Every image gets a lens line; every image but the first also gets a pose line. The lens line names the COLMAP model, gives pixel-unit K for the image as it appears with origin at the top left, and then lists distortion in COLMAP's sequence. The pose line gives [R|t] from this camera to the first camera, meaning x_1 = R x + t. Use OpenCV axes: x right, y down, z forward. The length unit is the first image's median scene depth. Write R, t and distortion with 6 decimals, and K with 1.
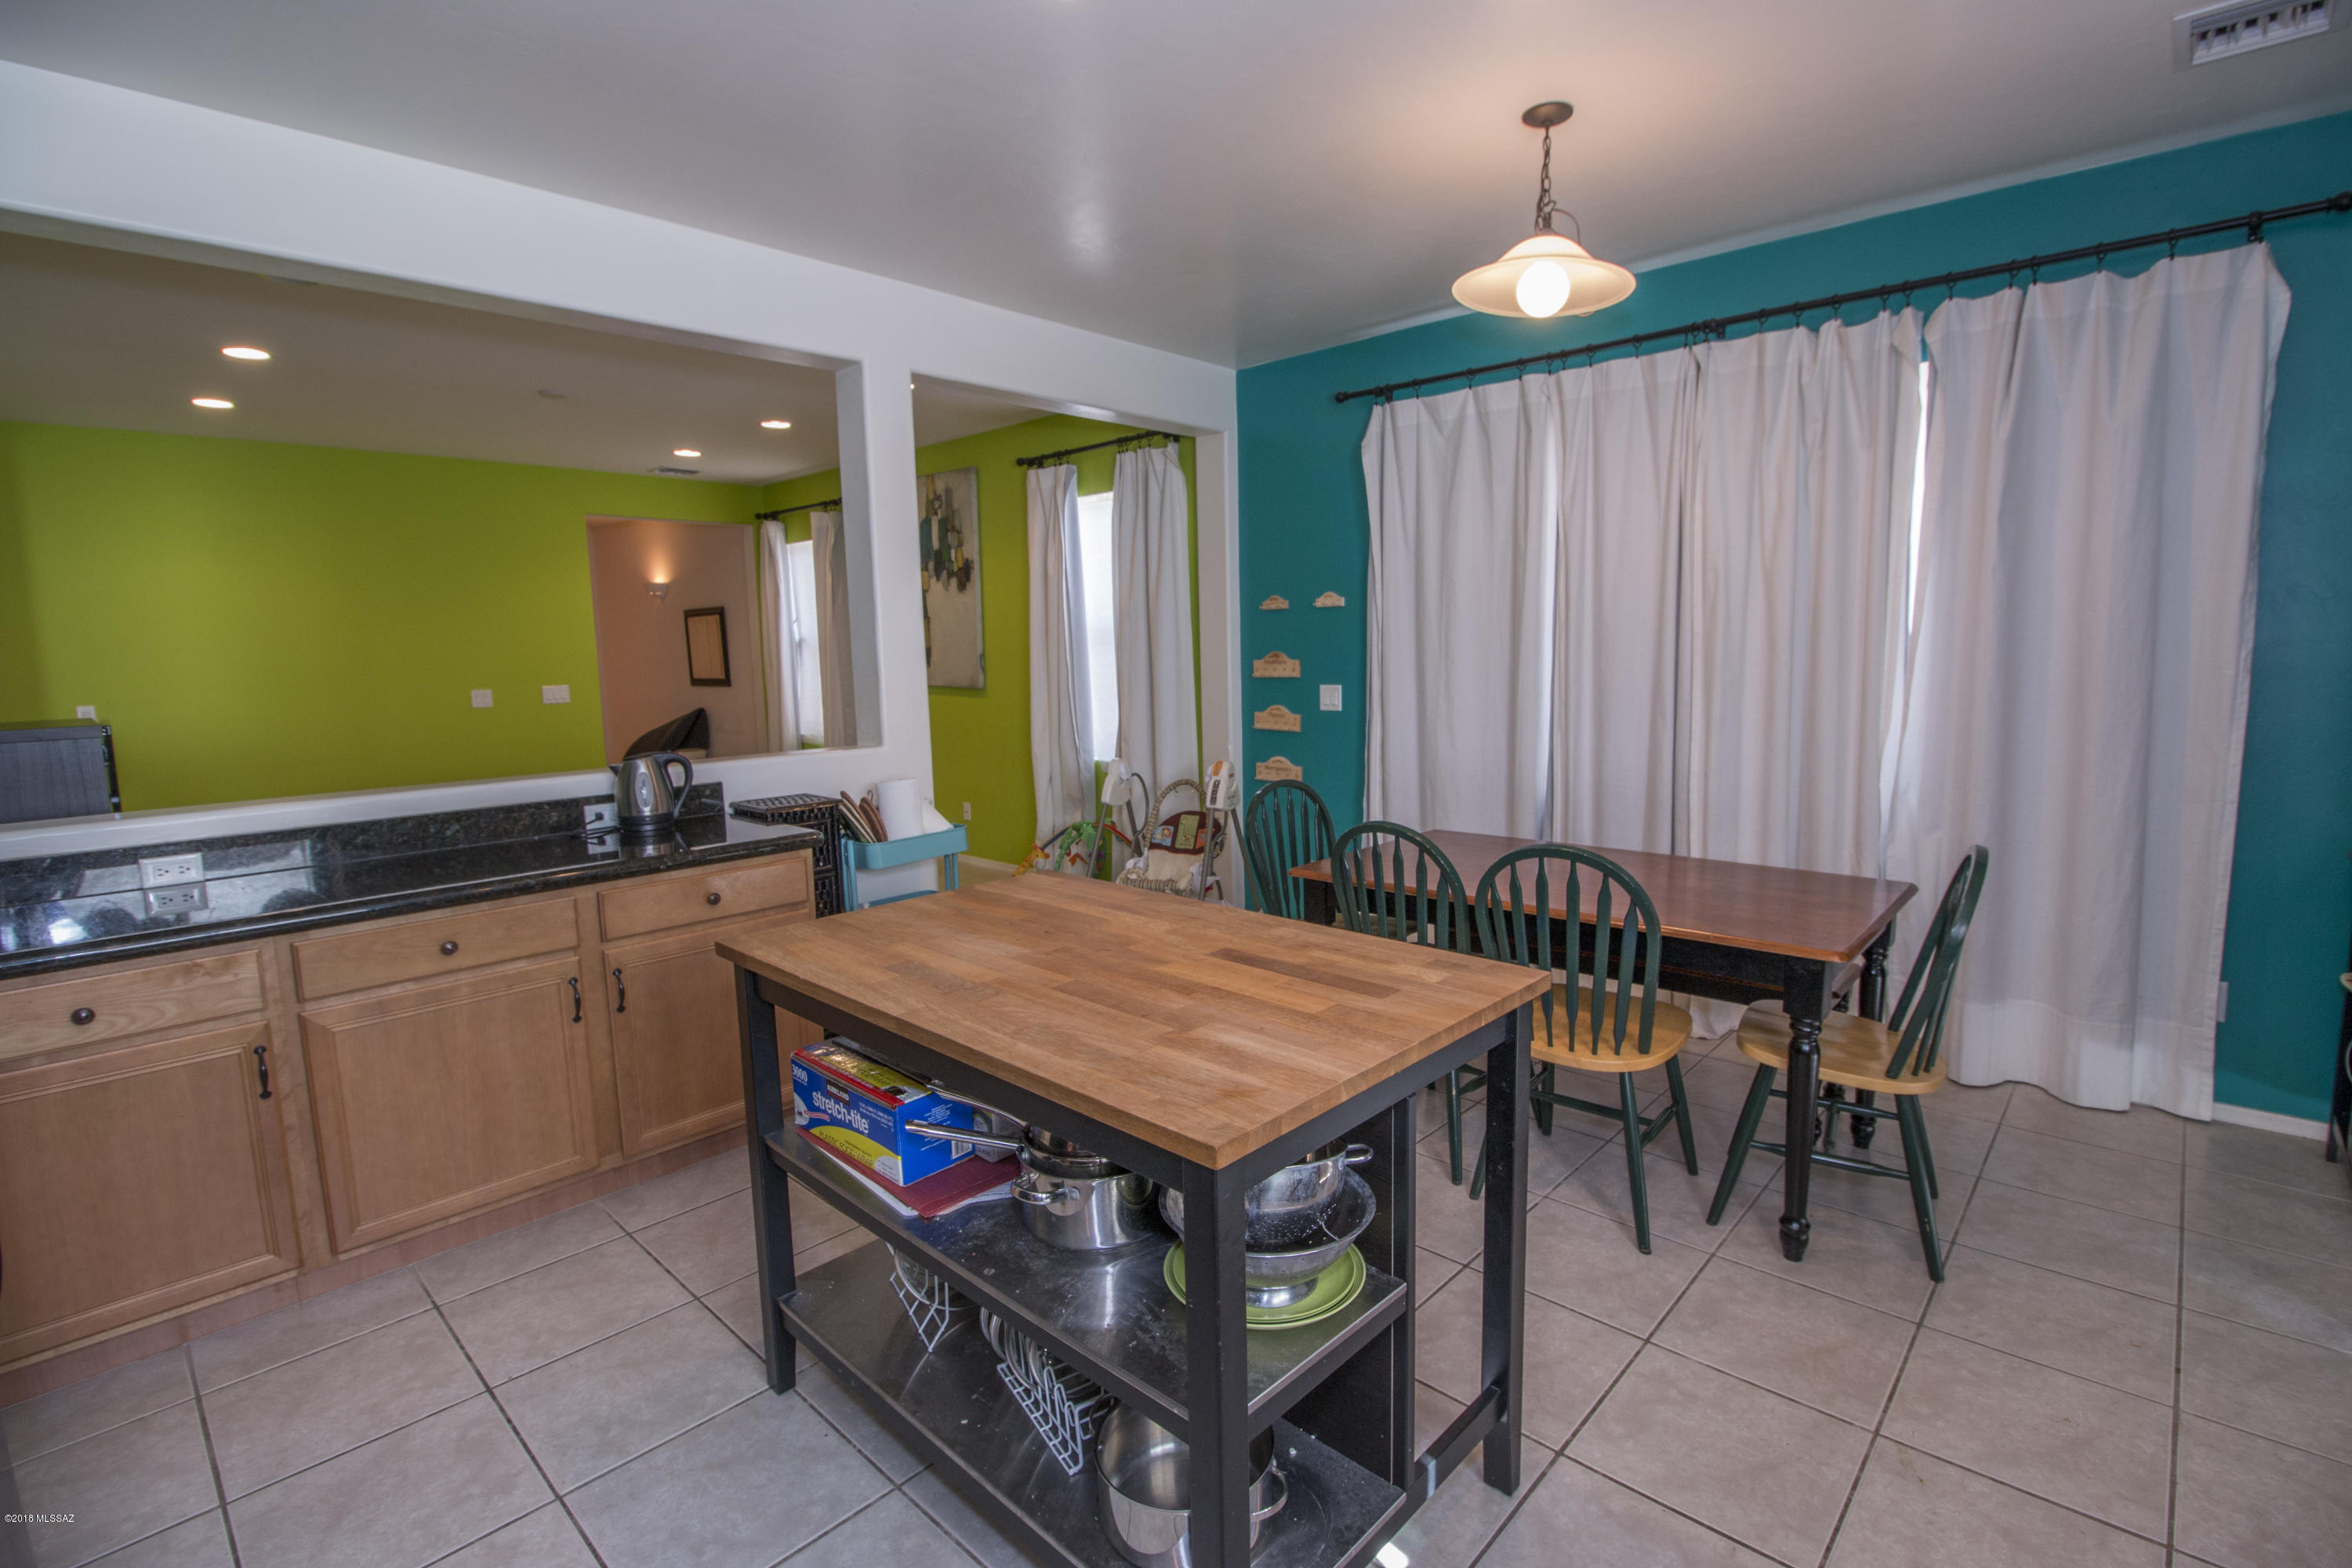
lens RADIAL K [[1077.7, 0, 1186.0], [0, 1077.7, 789.4], [0, 0, 1]] dist [-0.008506, -0.009558]
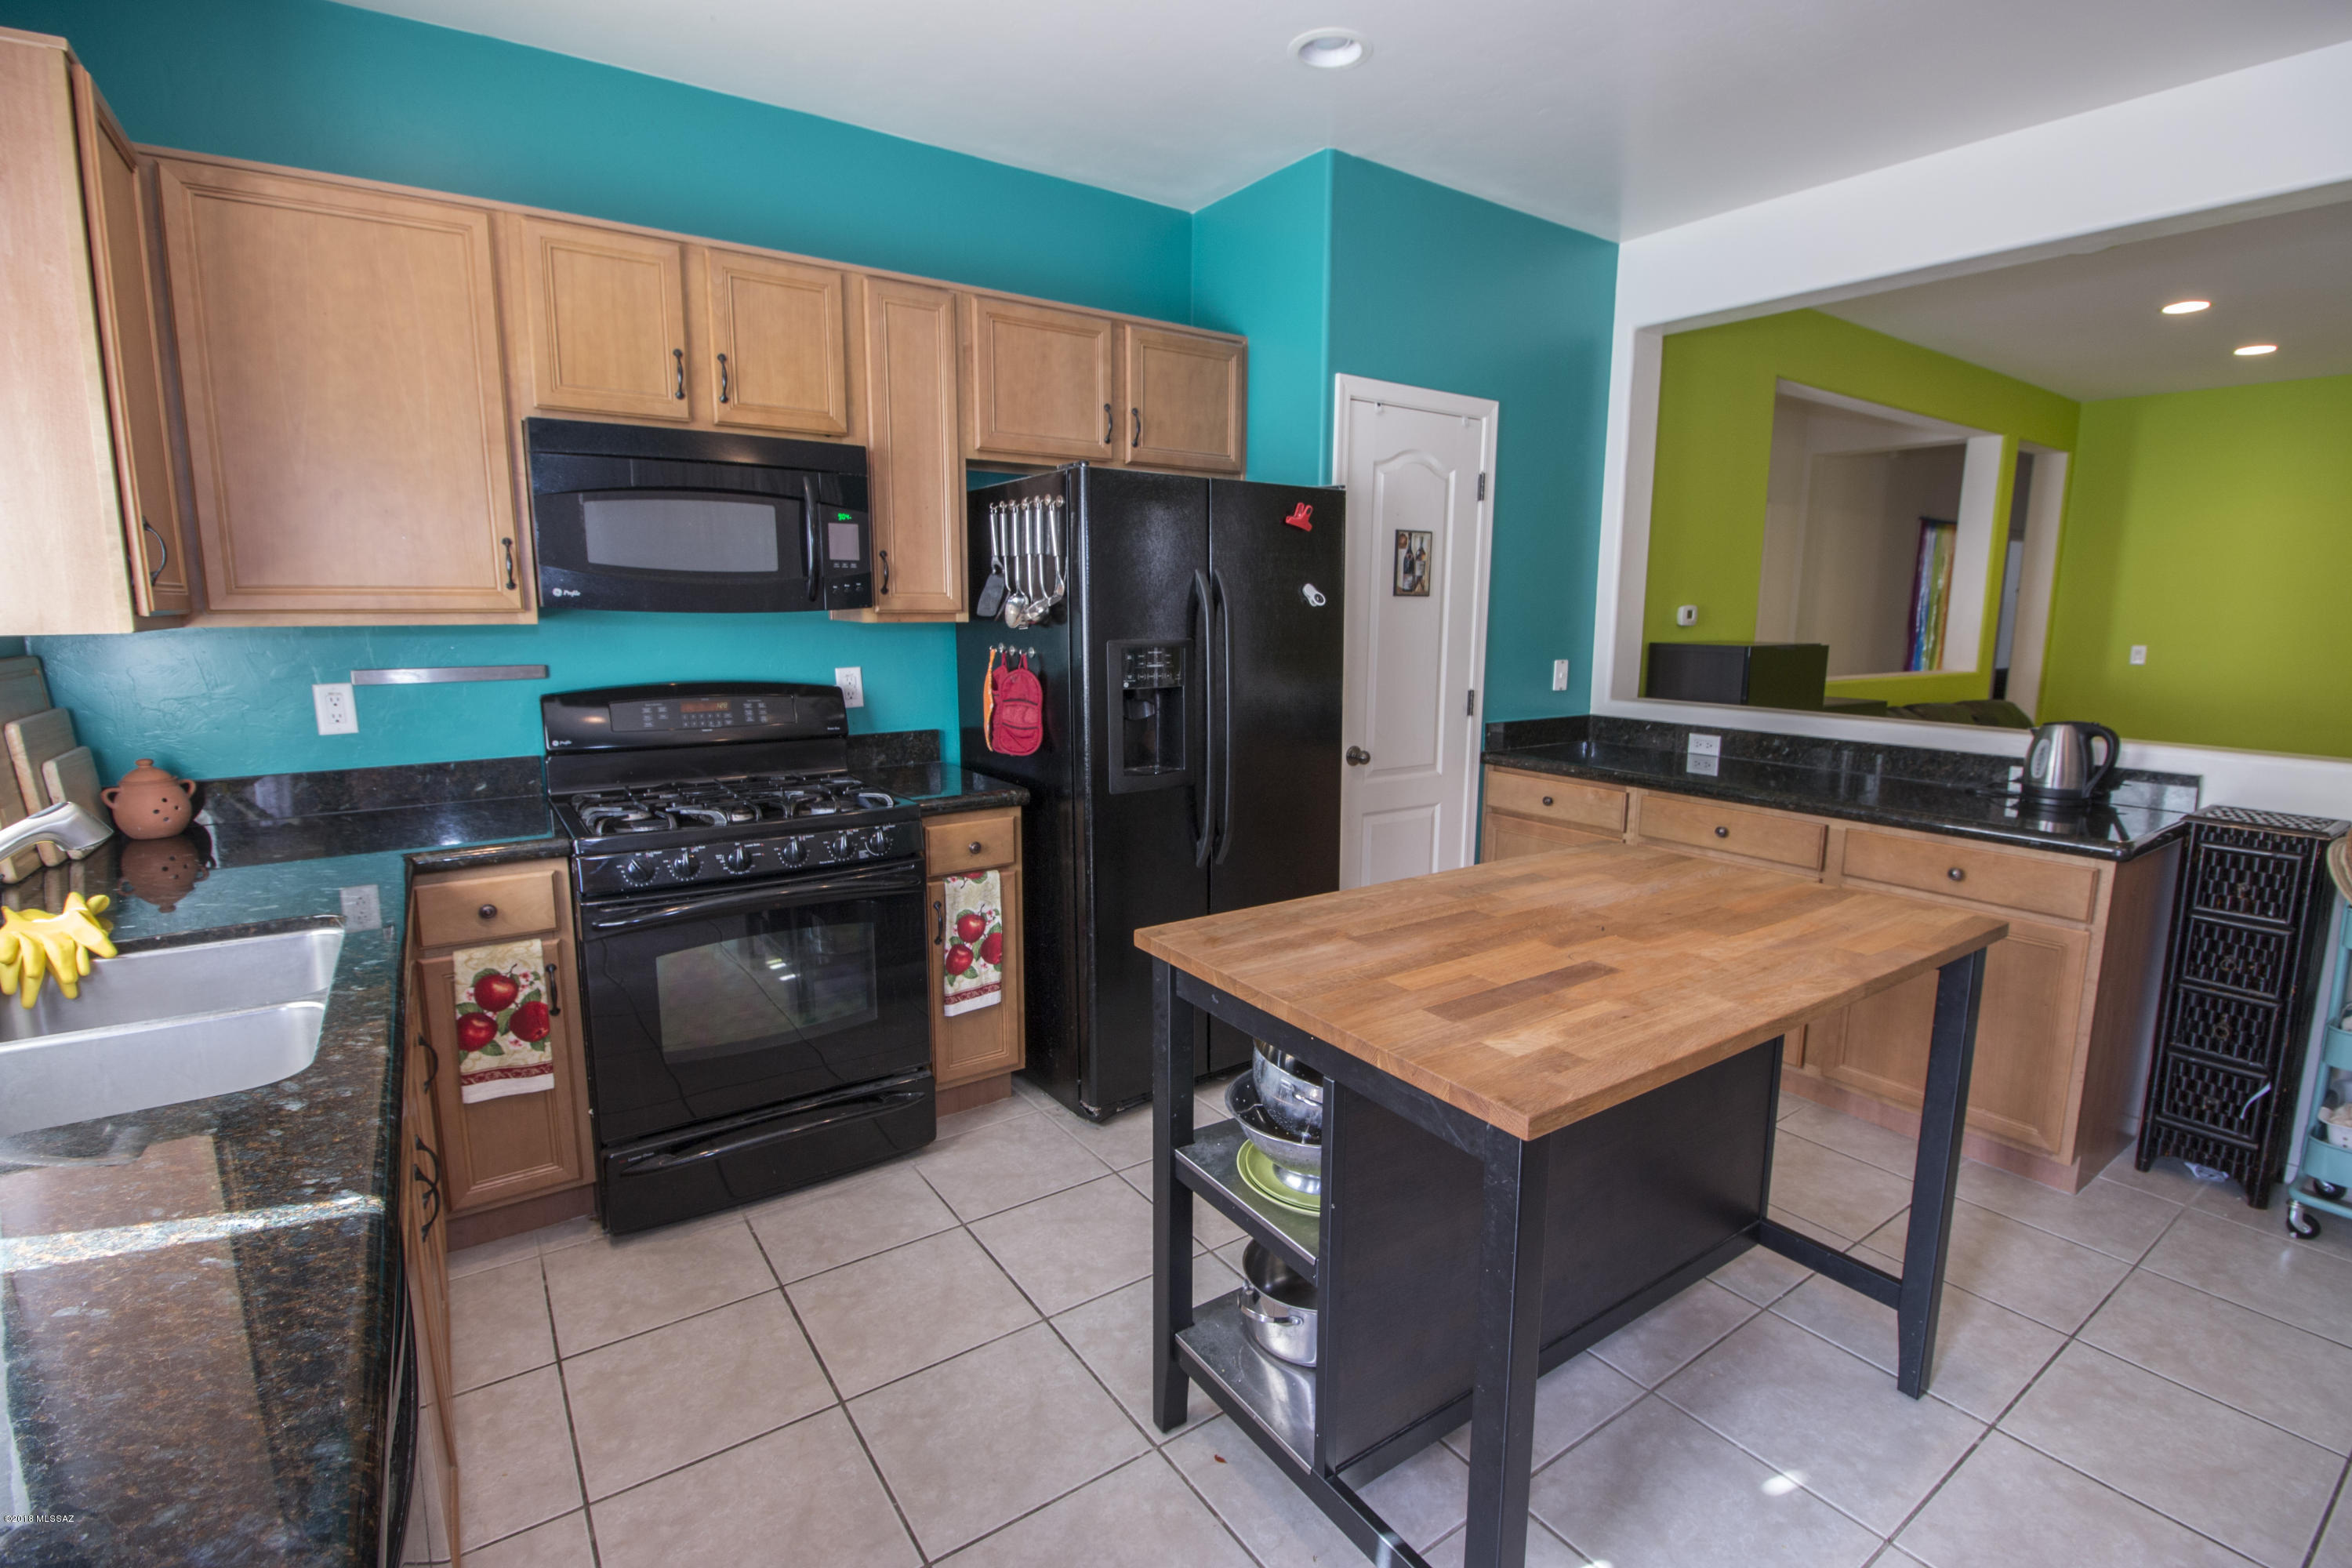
lens RADIAL K [[1077.7, 0, 1205.4], [0, 1077.7, 776.3], [0, 0, 1]] dist [-0.008506, -0.009558]
pose [[-0.207000, 0.172120, -0.963081, 0.547232], [-0.133640, 0.970201, 0.202116, -0.077588], [0.969170, 0.170544, -0.177829, 0.501002]]
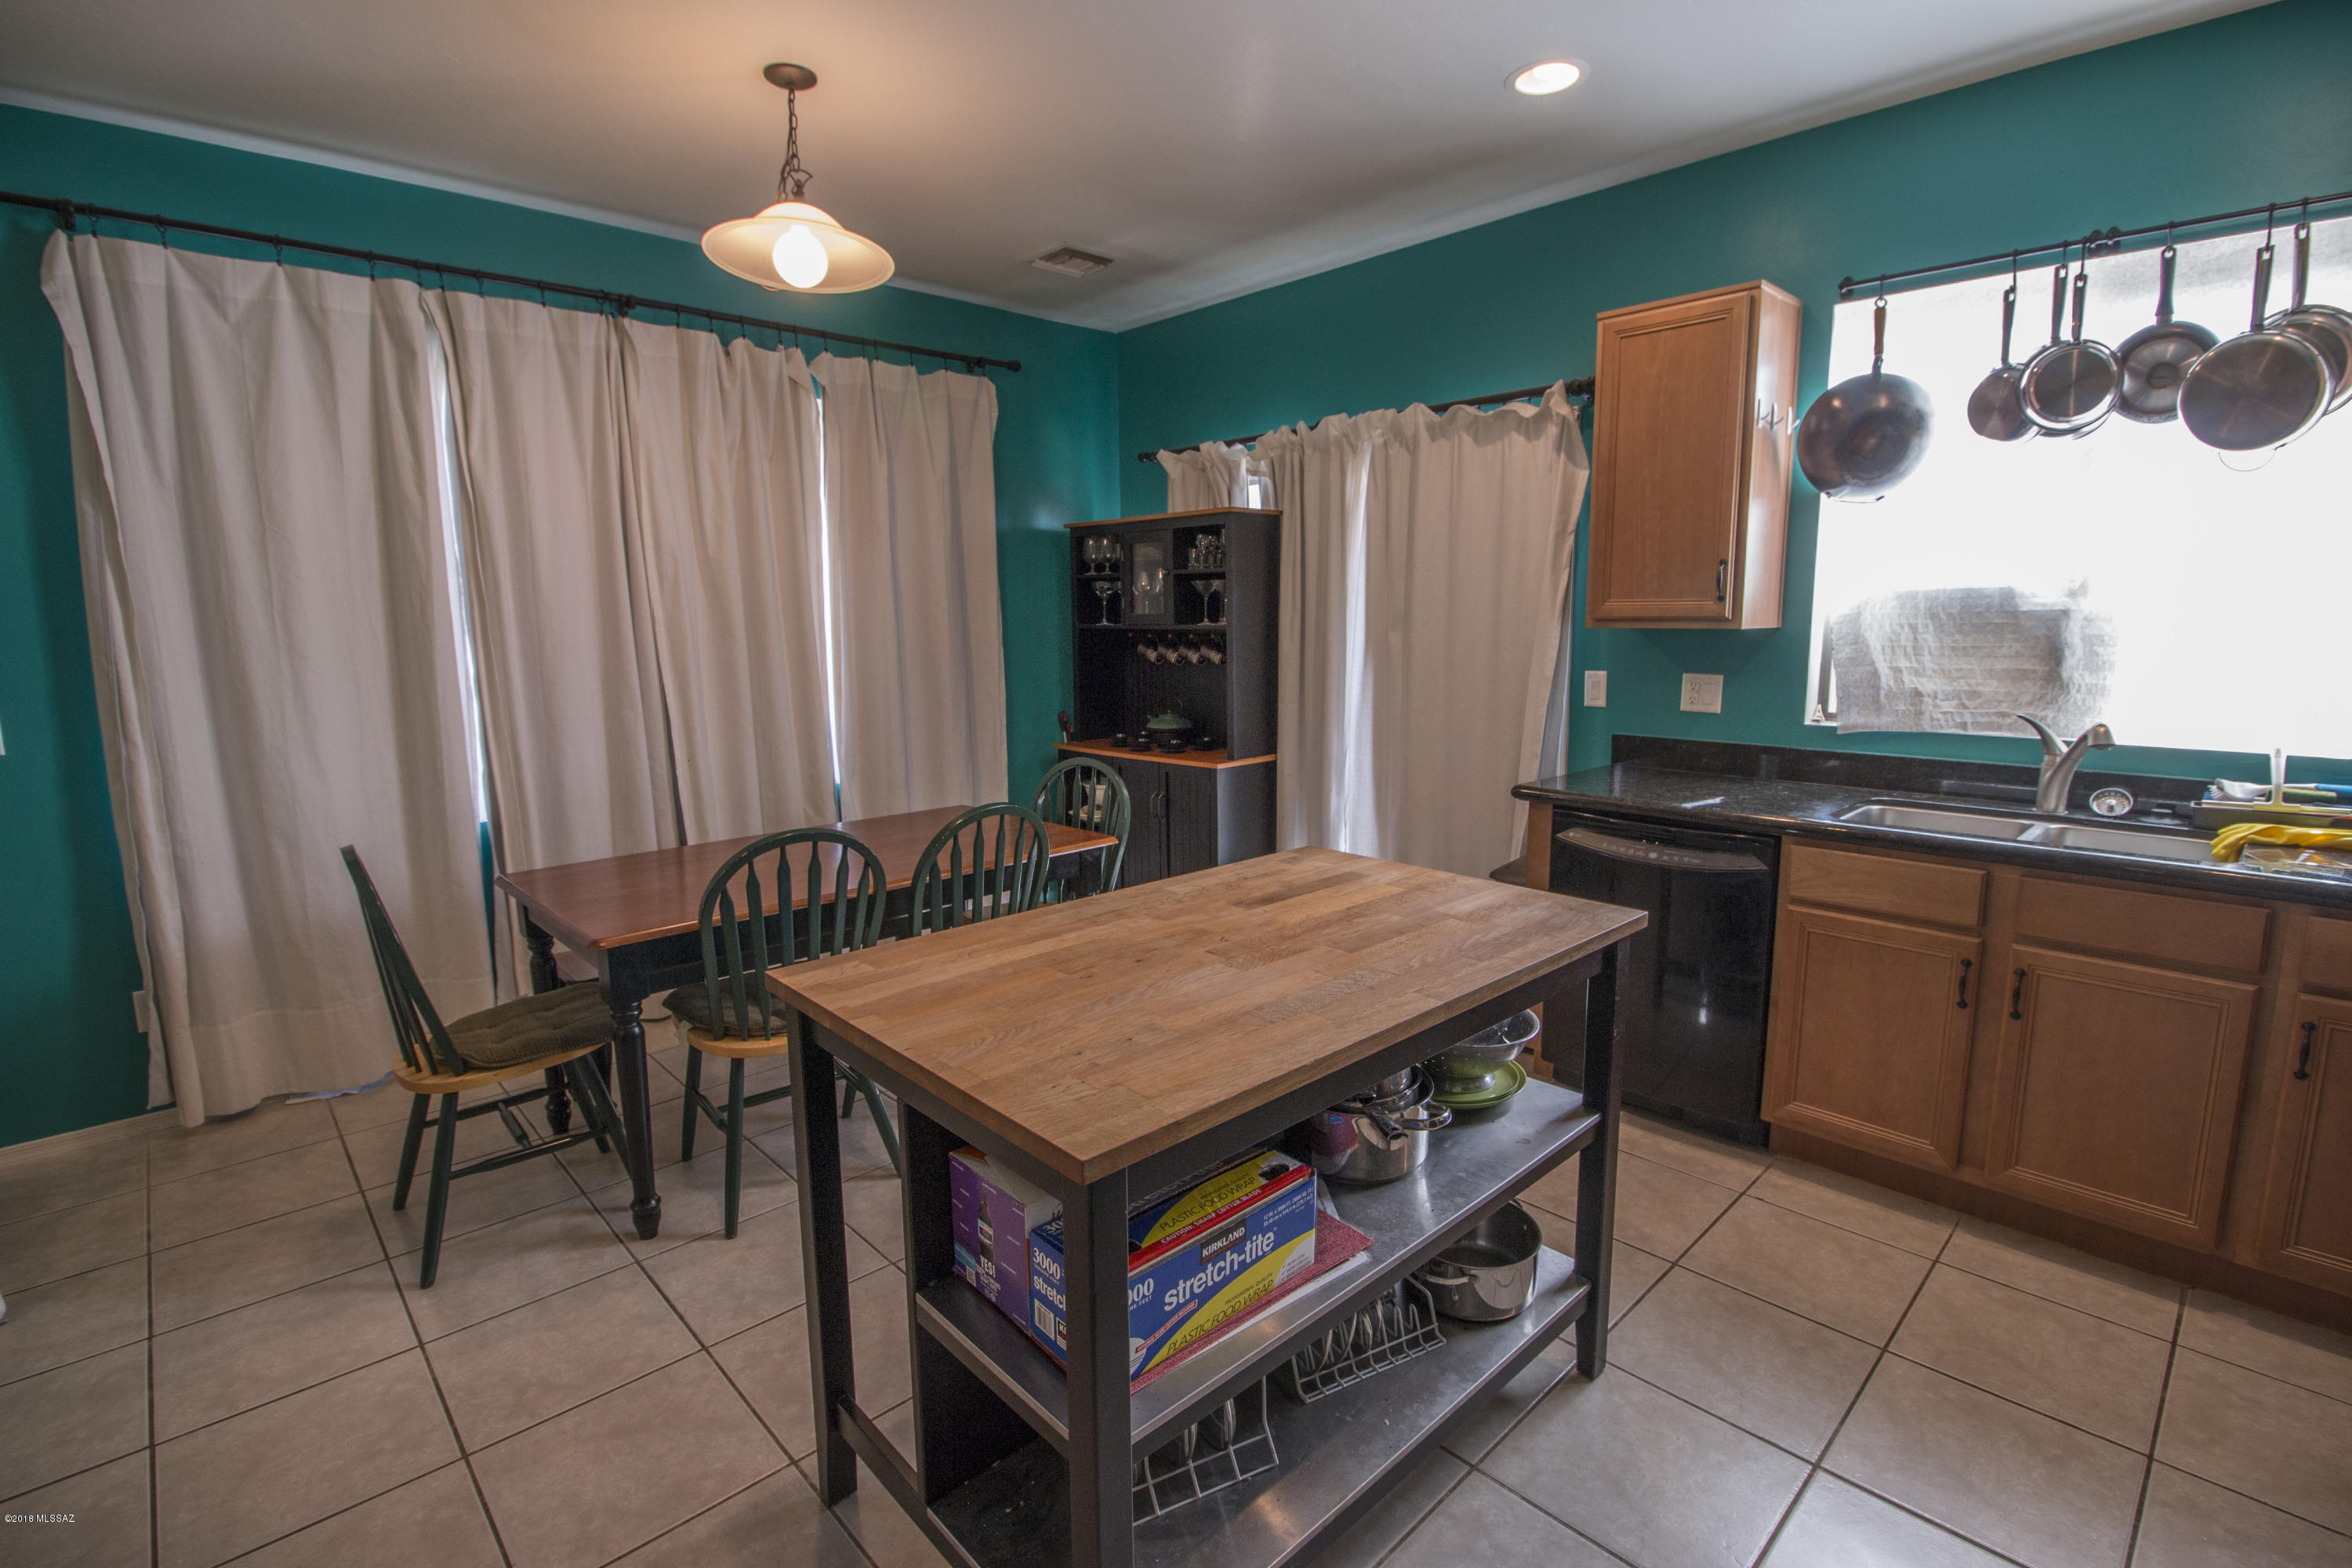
lens RADIAL K [[1077.7, 0, 1213.4], [0, 1077.7, 775.7], [0, 0, 1]] dist [-0.008506, -0.009558]
pose [[0.050605, -0.131380, 0.990040, -0.616622], [0.140419, 0.982399, 0.123188, -0.067828], [-0.988798, 0.132787, 0.068162, 0.573599]]
